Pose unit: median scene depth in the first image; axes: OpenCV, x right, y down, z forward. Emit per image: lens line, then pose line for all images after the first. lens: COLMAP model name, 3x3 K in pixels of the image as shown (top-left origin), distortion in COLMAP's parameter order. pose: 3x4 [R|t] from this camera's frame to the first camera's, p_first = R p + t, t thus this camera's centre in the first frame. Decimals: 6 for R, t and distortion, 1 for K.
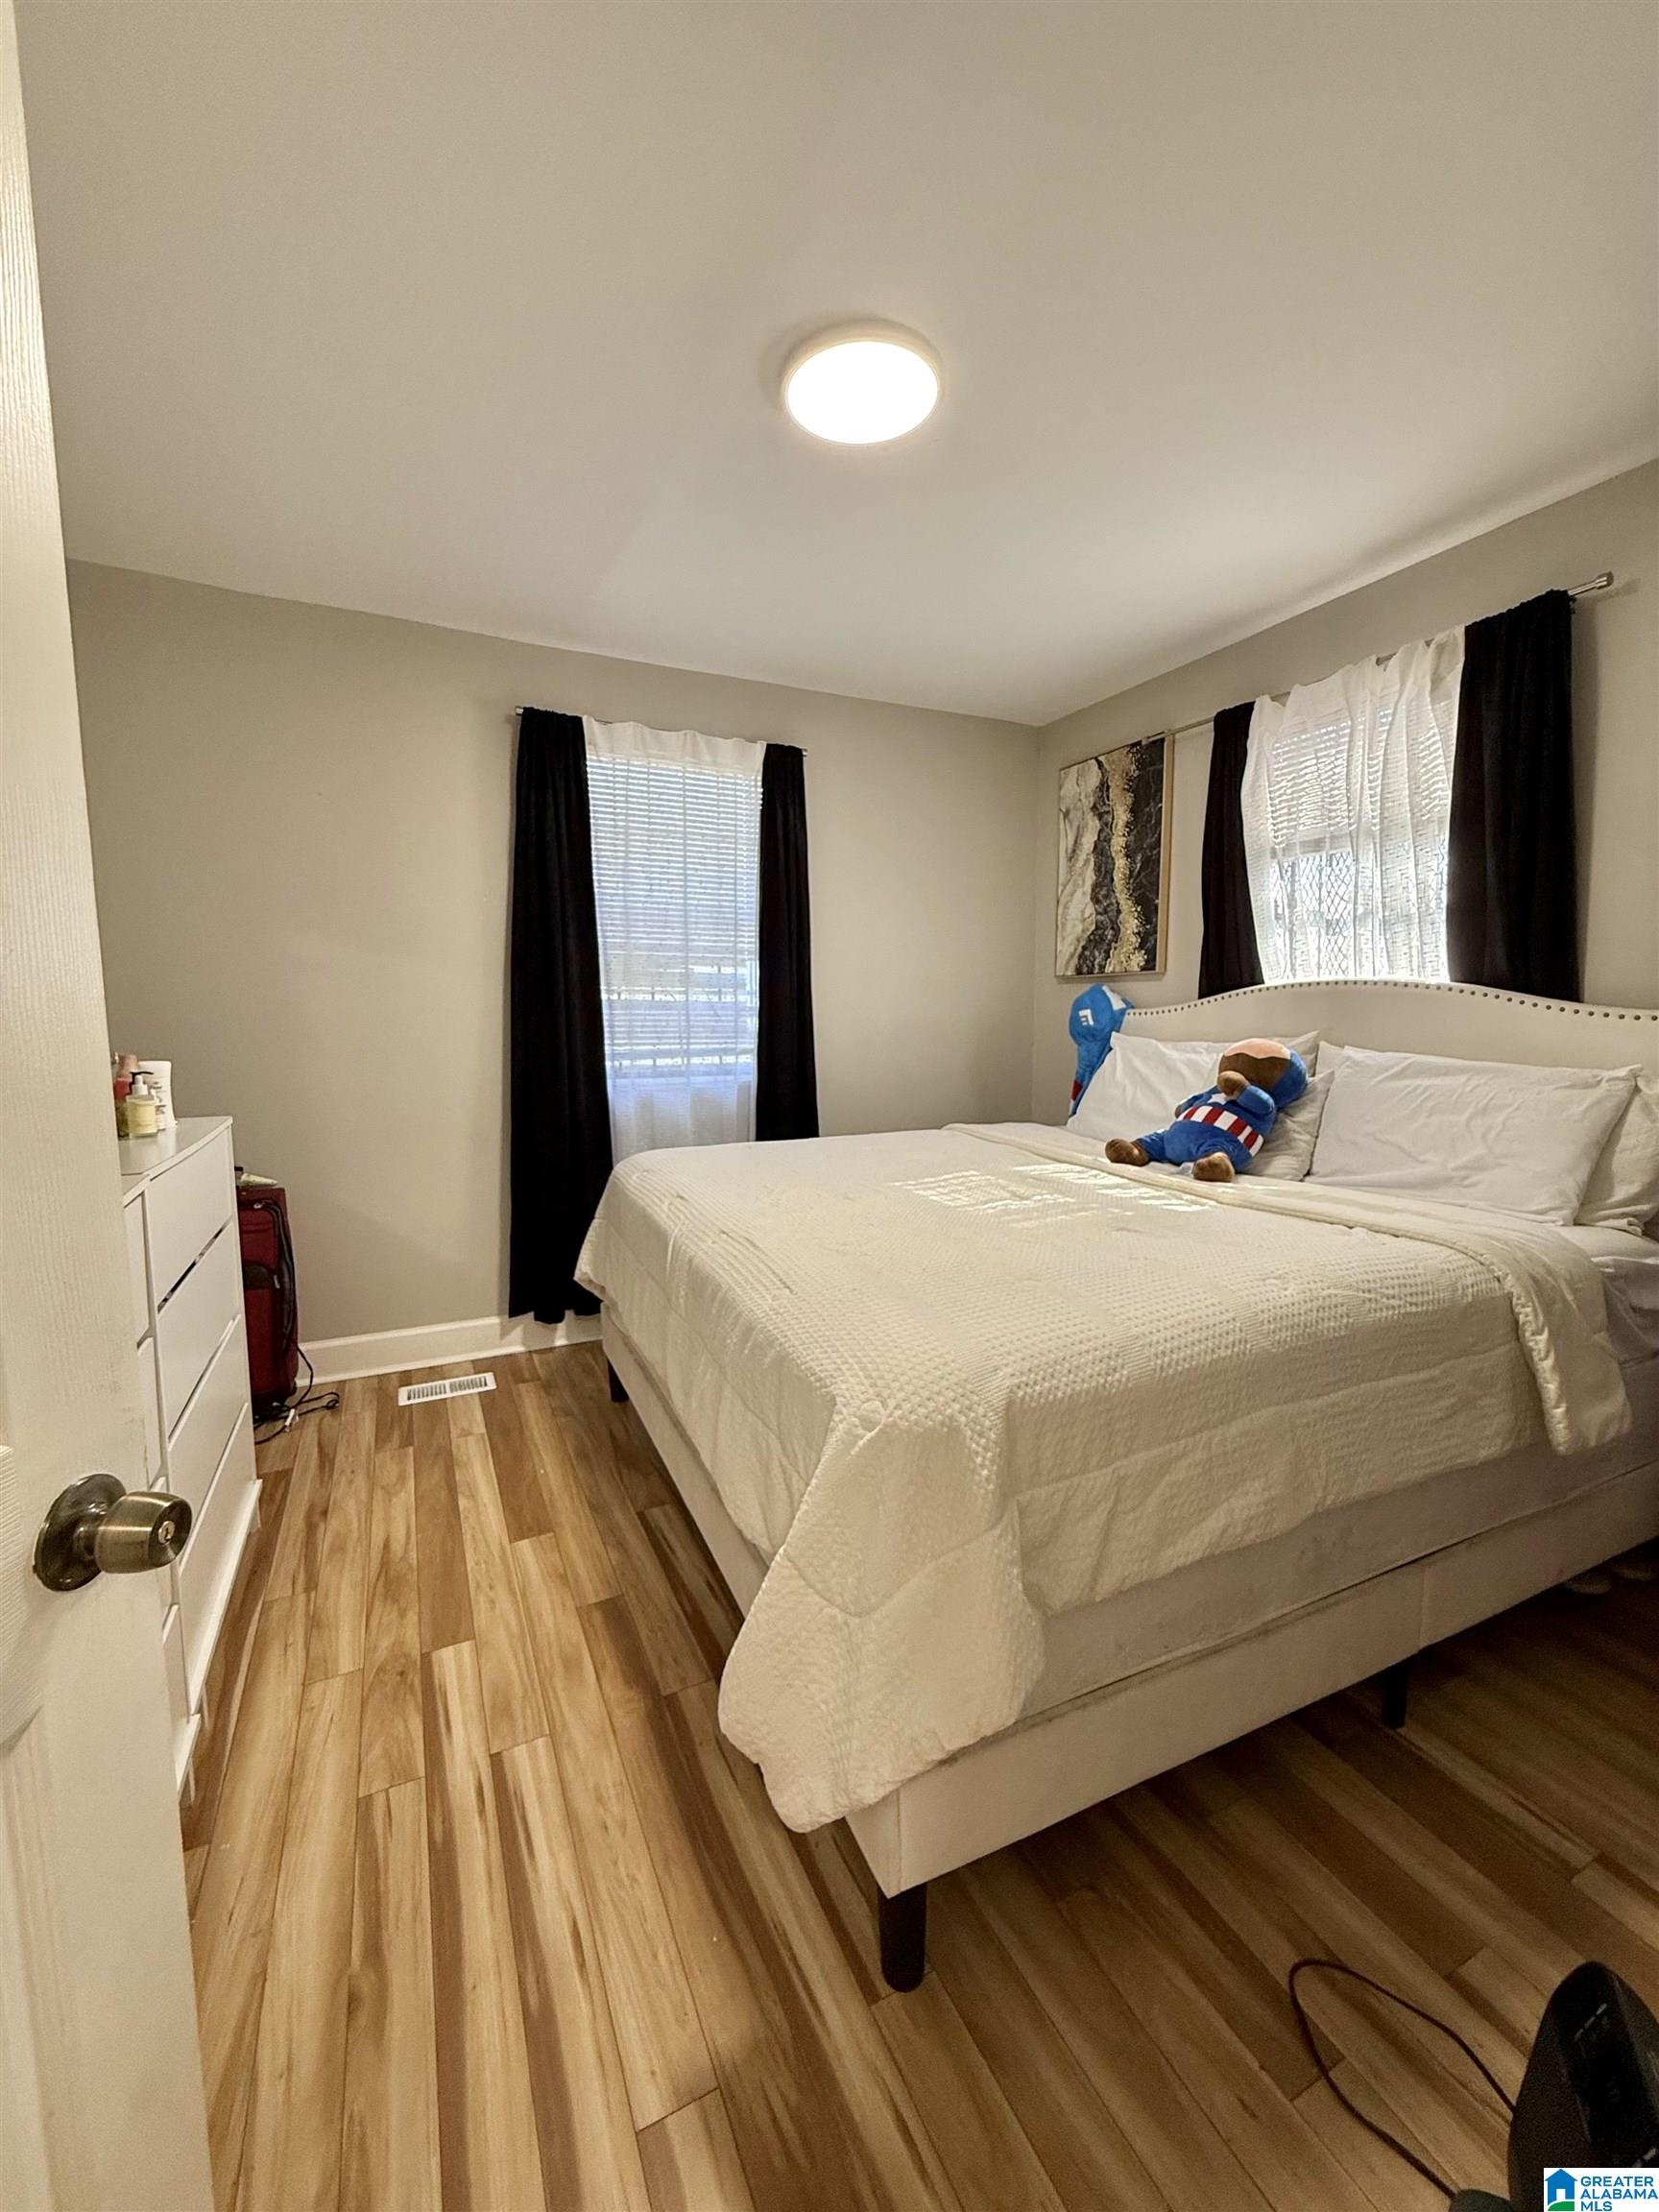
lens RADIAL K [[881.8, 0, 830.2], [0, 881.8, 1100.6], [0, 0, 1]] dist [0.002114, 0.000049]
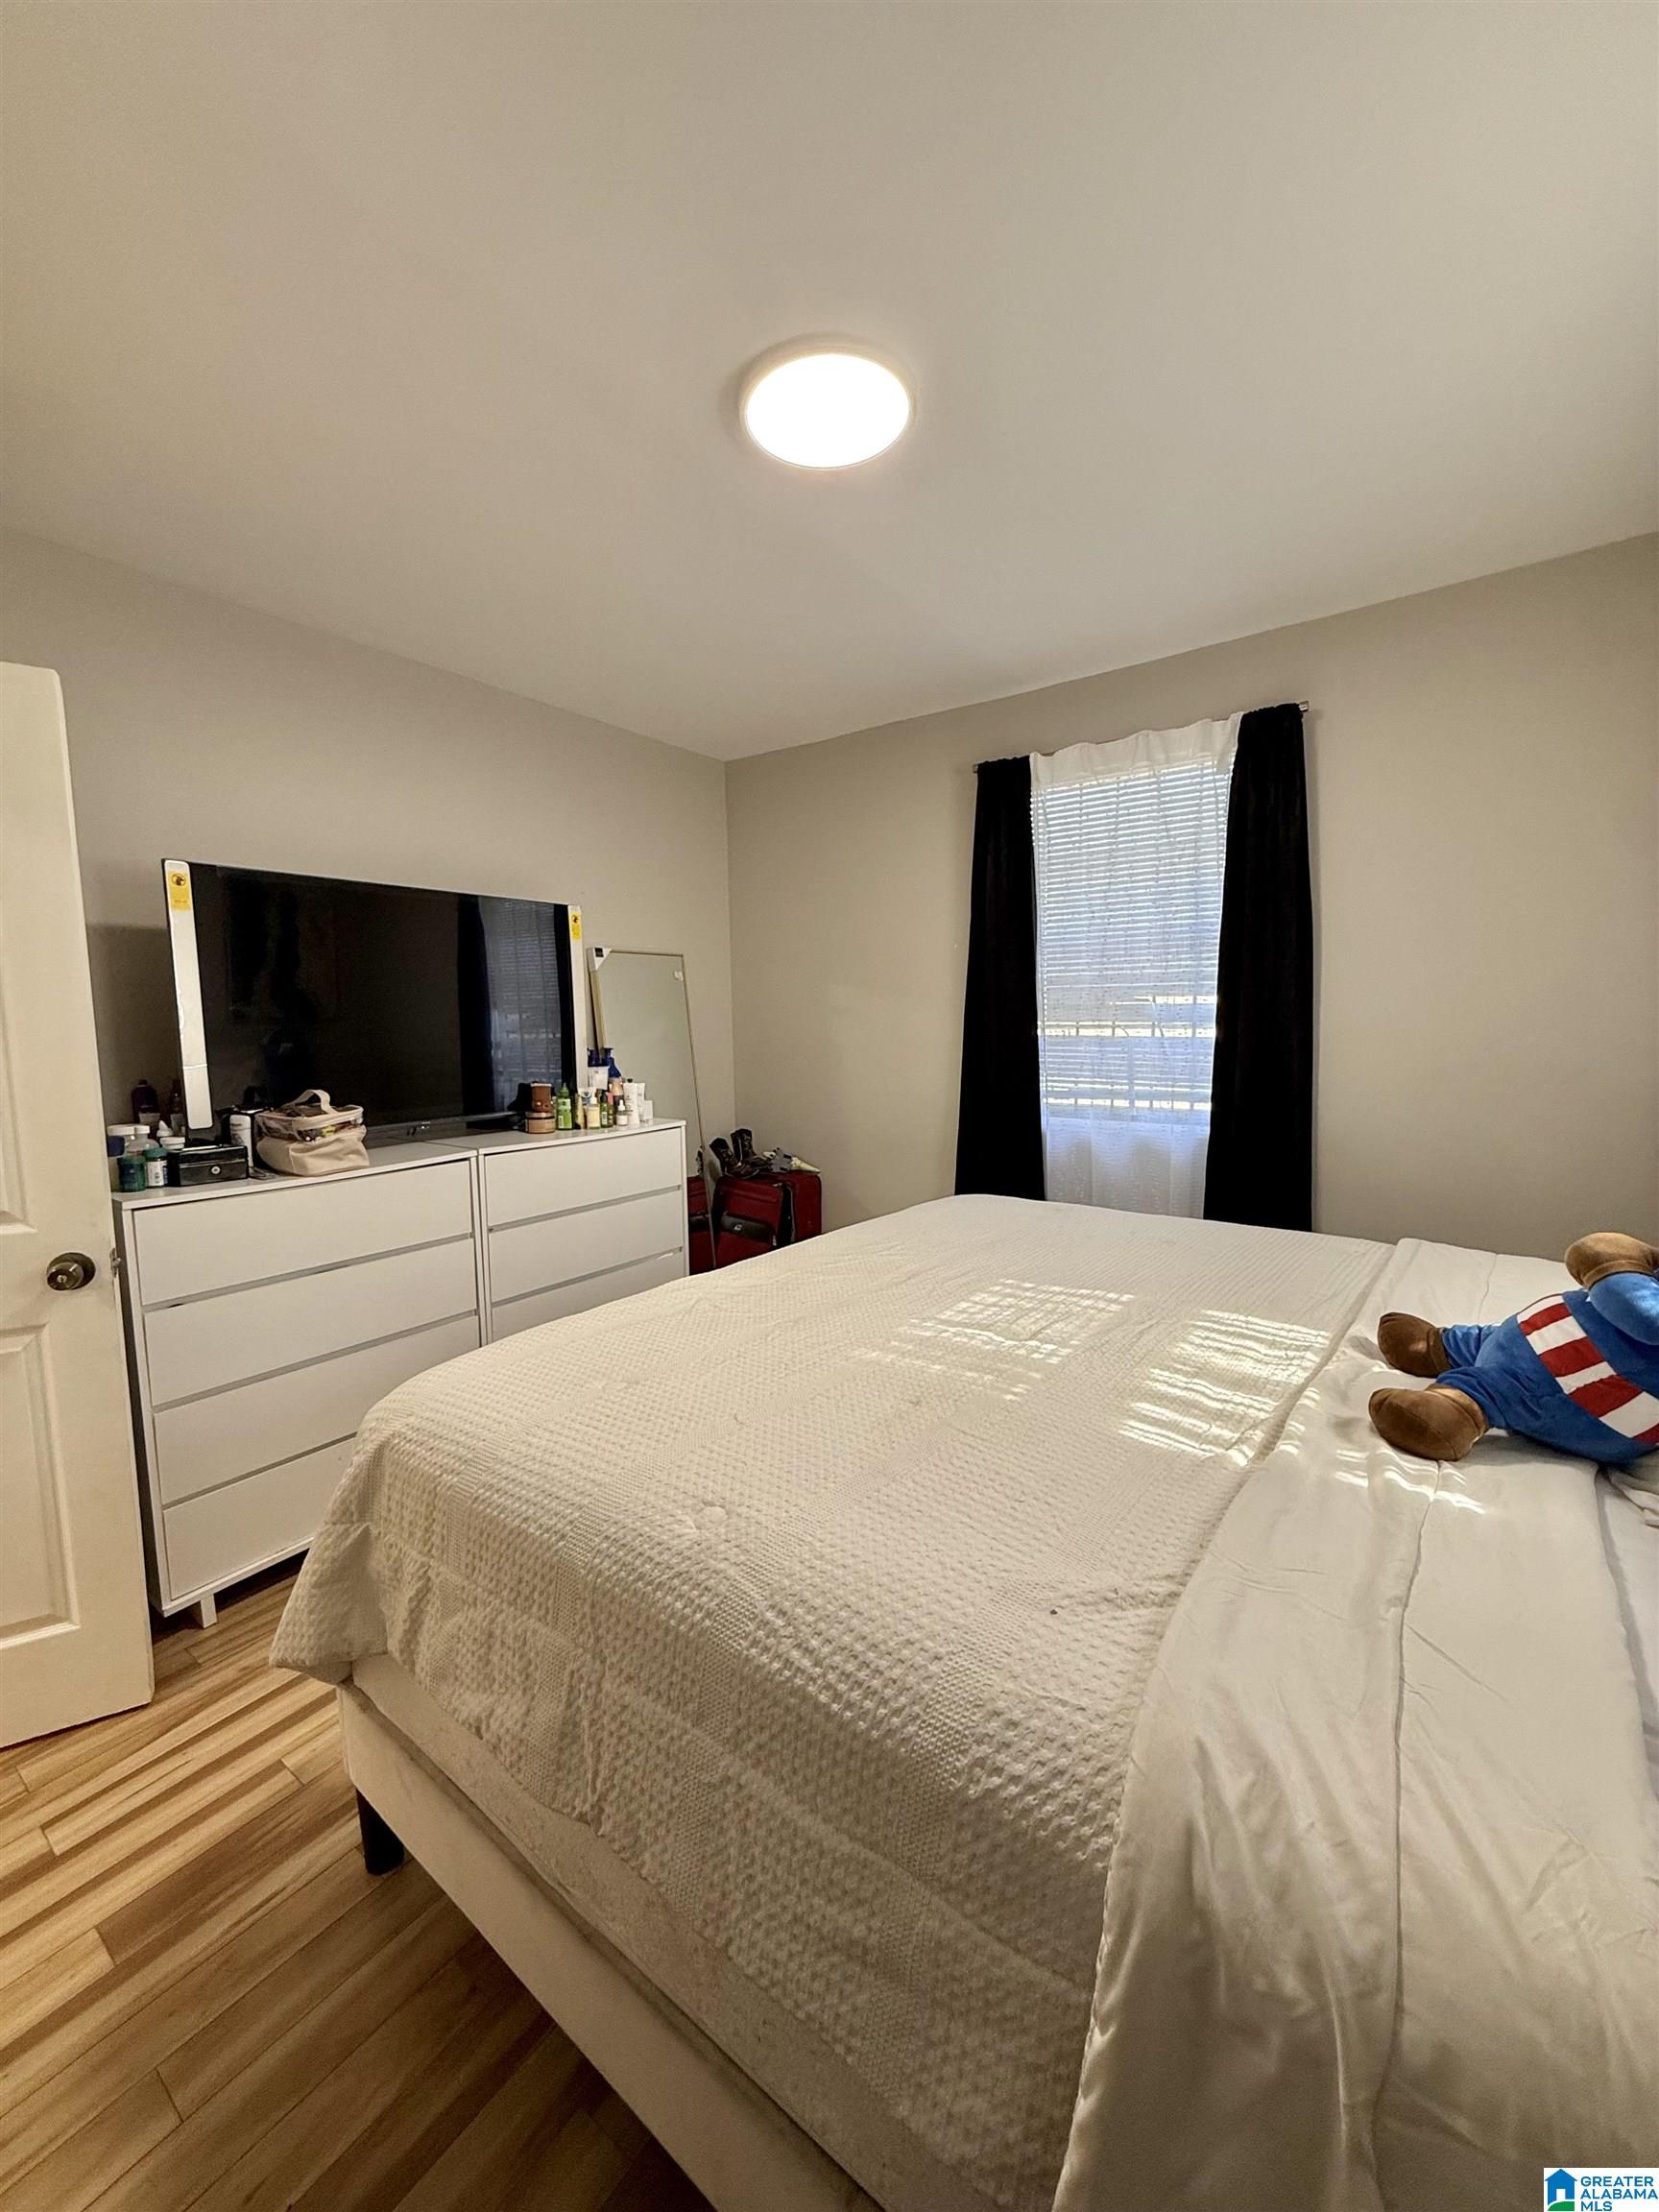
lens RADIAL K [[881.8, 0, 828.6], [0, 881.8, 1108.3], [0, 0, 1]] dist [0.002114, 0.000049]
pose [[0.471366, 0.069066, -0.879229, 0.487595], [-0.091475, 0.995381, 0.029150, -0.040012], [0.877181, 0.066687, 0.475507, 0.325149]]
